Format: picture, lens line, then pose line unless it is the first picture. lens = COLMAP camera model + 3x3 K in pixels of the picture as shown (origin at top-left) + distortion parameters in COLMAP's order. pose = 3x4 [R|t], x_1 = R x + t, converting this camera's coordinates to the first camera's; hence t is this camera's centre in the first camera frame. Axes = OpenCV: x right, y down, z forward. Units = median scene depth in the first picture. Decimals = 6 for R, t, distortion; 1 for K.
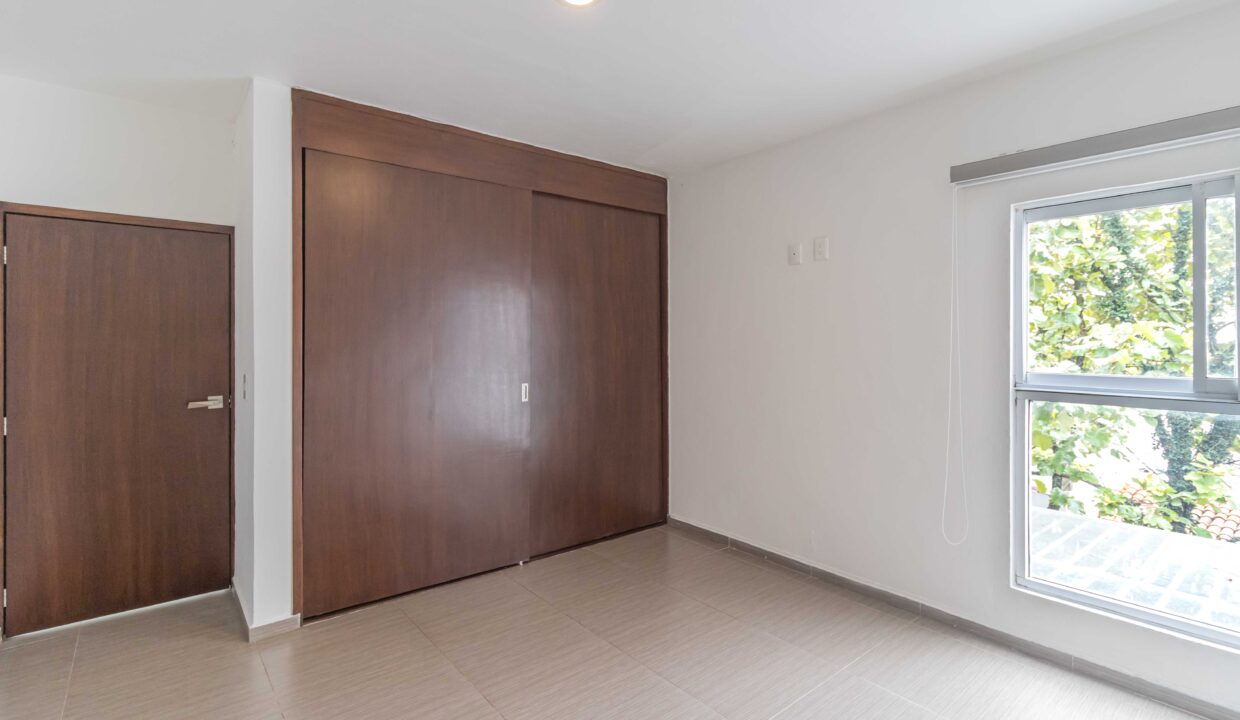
lens RADIAL K [[581.5, 0, 600.8], [0, 581.5, 337.7], [0, 0, 1]] dist [0.004411, 0.000719]
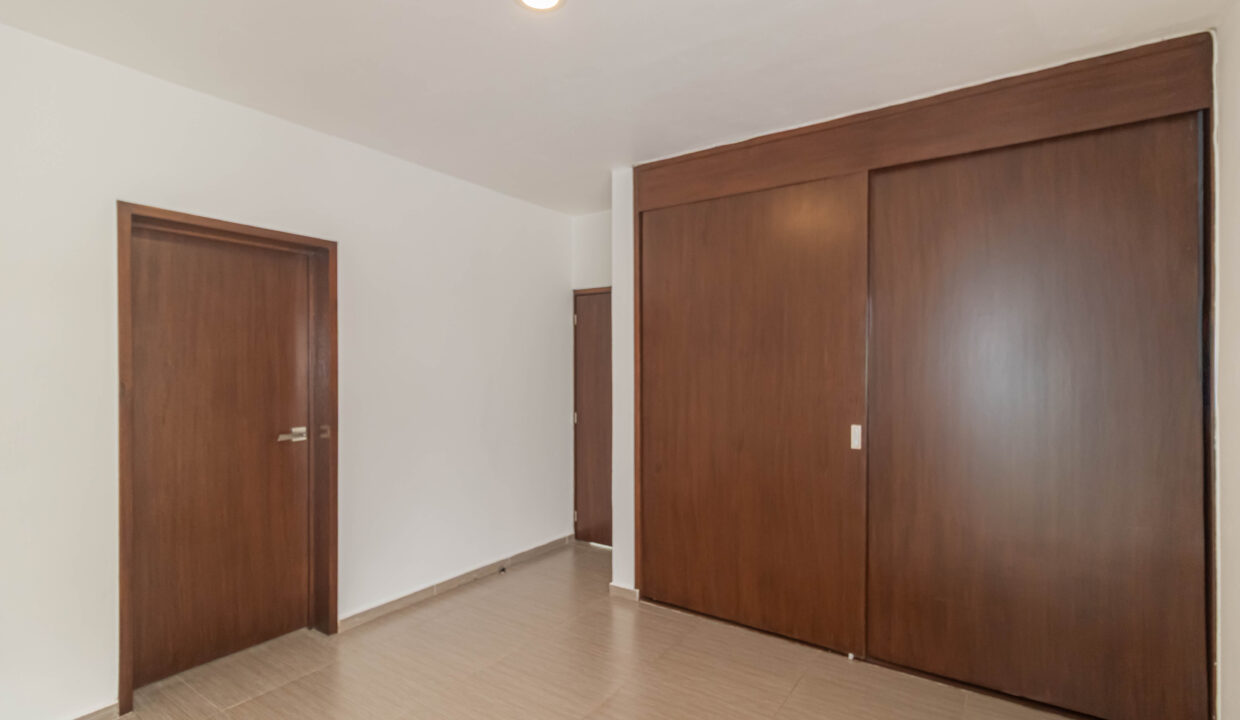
lens RADIAL K [[581.5, 0, 619.0], [0, 581.5, 364.6], [0, 0, 1]] dist [0.004411, 0.000719]
pose [[0.291681, 0.006967, -0.956490, 0.521390], [0.015332, 0.999811, 0.011958, -0.018734], [0.956393, -0.018153, 0.291519, 0.483301]]
